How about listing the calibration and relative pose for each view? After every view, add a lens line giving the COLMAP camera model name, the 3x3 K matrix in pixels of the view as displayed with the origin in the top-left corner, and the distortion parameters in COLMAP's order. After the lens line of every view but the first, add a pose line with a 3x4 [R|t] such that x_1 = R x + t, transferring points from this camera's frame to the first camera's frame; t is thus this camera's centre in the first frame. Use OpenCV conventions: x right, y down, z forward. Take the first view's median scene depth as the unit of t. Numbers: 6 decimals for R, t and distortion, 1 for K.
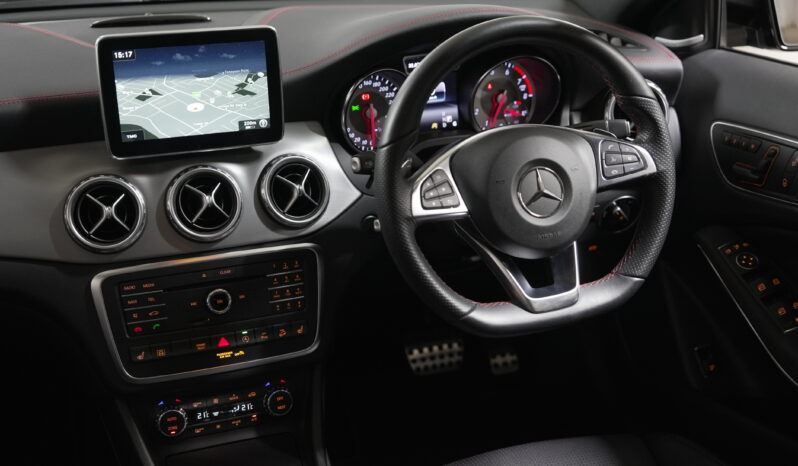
lens RADIAL K [[1113.5, 0, 378.7], [0, 1113.5, 236.1], [0, 0, 1]] dist [0.185482, 0.027017]
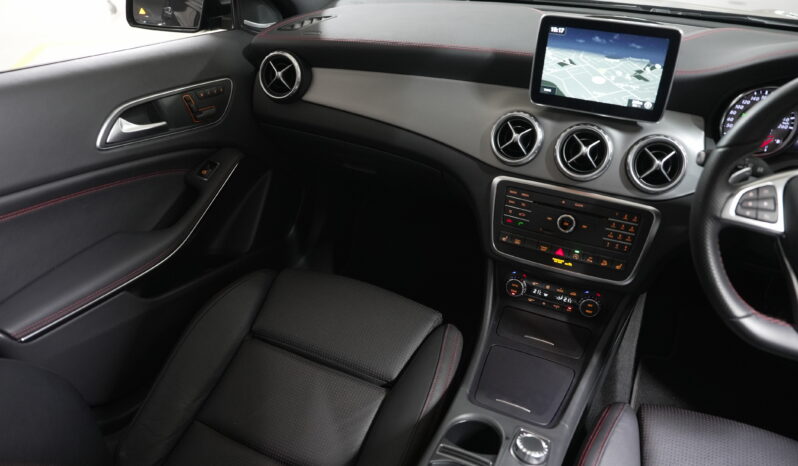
lens RADIAL K [[547.7, 0, 399.0], [0, 547.7, 233.0], [0, 0, 1]] dist [-0.117819, 0.085219]
pose [[0.713122, 0.379029, -0.589741, 0.107691], [-0.280873, 0.925243, 0.255023, -0.042987], [0.642314, -0.016220, 0.766270, 0.362208]]
